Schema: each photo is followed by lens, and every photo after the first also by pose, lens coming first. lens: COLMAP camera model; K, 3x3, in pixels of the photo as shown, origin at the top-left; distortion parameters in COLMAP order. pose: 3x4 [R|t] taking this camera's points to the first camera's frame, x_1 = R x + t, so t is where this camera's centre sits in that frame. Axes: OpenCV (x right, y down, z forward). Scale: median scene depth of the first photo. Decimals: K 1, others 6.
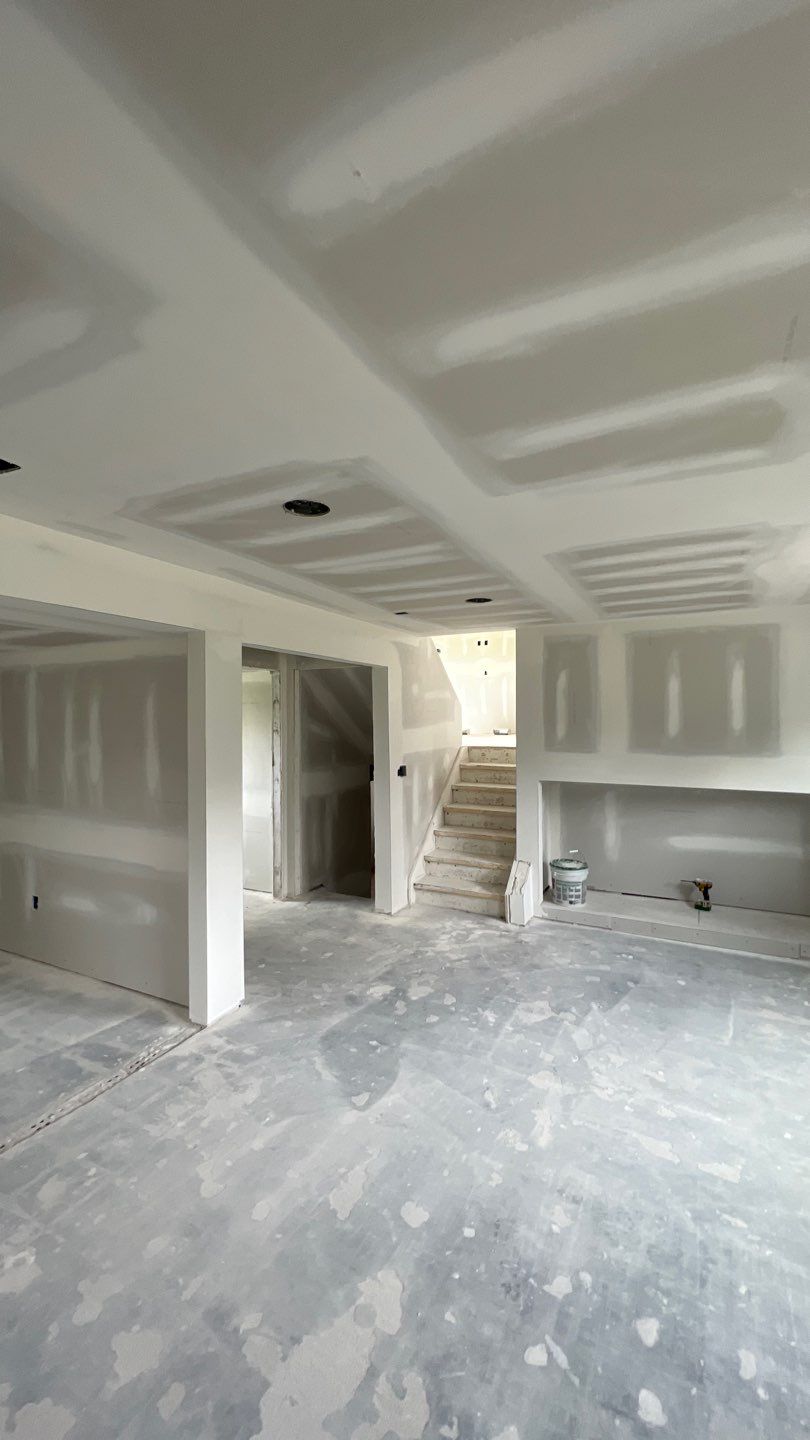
lens RADIAL K [[546.6, 0, 405.0], [0, 546.6, 720.0], [0, 0, 1]] dist [-0.009799, 0.000337]
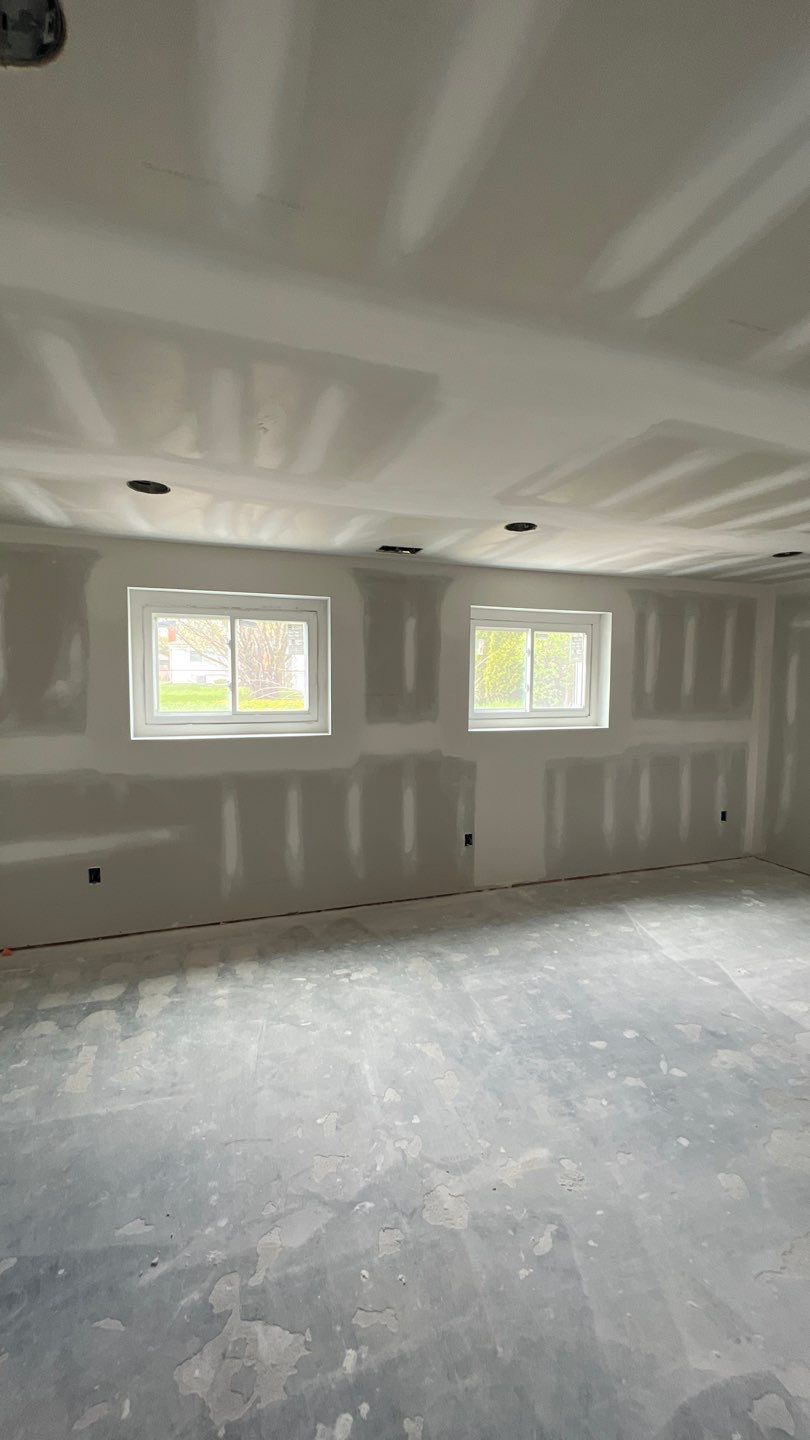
lens RADIAL K [[546.6, 0, 405.0], [0, 546.6, 720.0], [0, 0, 1]] dist [-0.009799, 0.000337]
pose [[-0.704717, -0.055793, 0.707292, -0.168032], [-0.002030, 0.997058, 0.076627, 0.005784], [-0.709486, 0.052564, -0.702757, 1.666828]]
